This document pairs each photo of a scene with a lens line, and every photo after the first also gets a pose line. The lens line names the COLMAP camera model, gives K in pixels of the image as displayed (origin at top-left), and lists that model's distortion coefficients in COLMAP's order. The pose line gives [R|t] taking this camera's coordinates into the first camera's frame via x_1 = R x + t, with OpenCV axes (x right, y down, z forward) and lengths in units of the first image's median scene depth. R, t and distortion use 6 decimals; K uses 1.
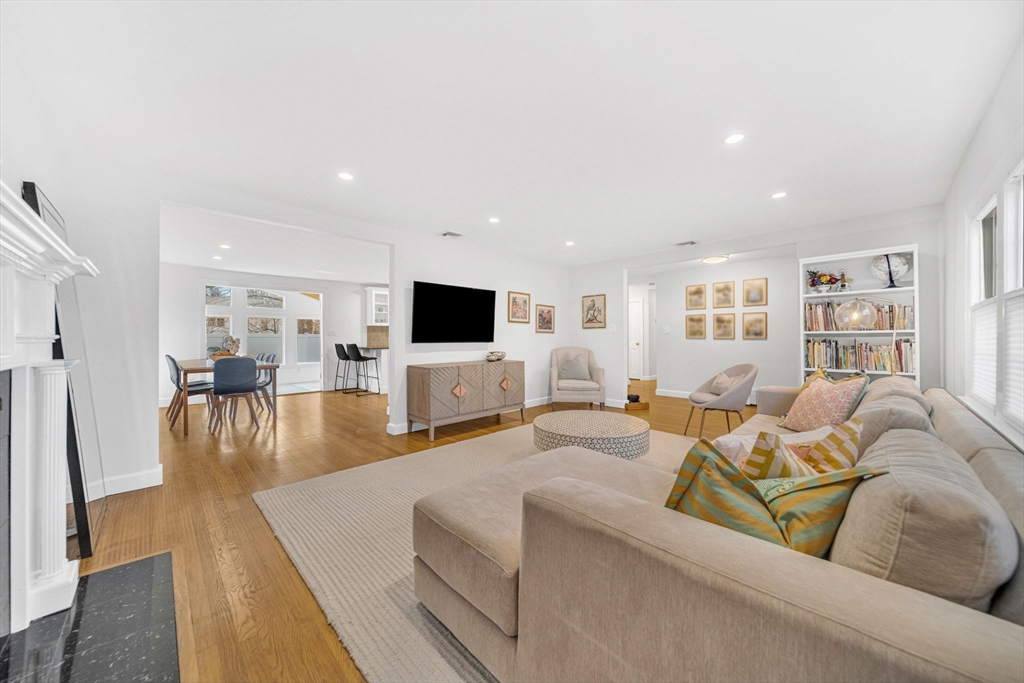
lens RADIAL K [[361.1, 0, 513.3], [0, 361.1, 336.3], [0, 0, 1]] dist [-0.003590, -0.000464]
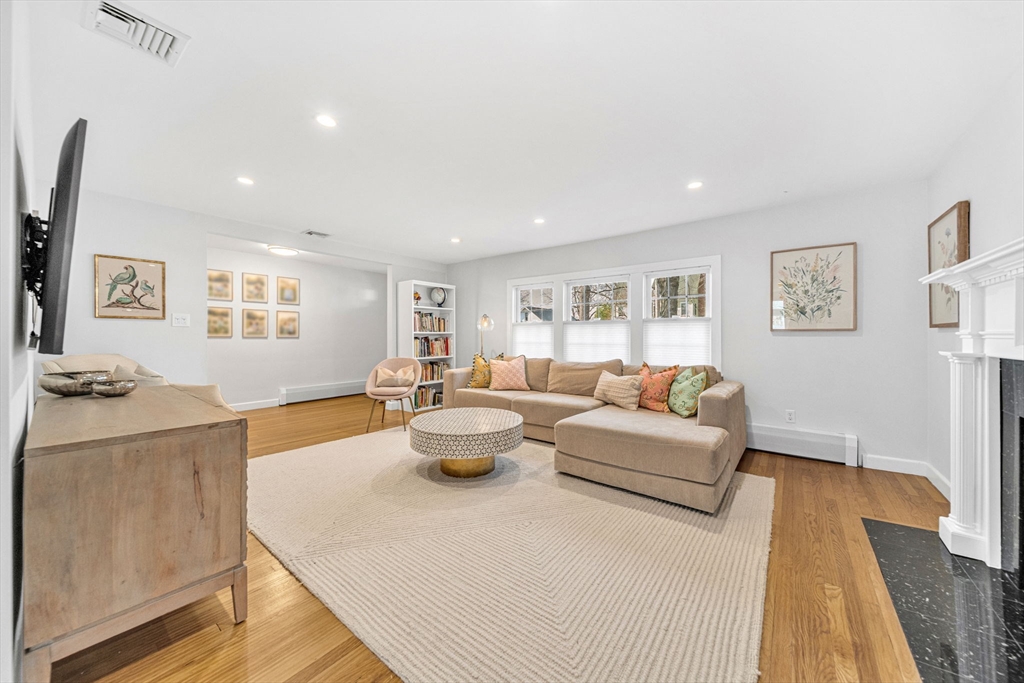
lens RADIAL K [[361.1, 0, 518.8], [0, 361.1, 336.9], [0, 0, 1]] dist [-0.003590, -0.000464]
pose [[-0.146160, 0.001440, 0.989260, -0.395474], [-0.003811, 0.999991, -0.002019, 0.004502], [-0.989254, -0.004065, -0.146153, 0.494507]]
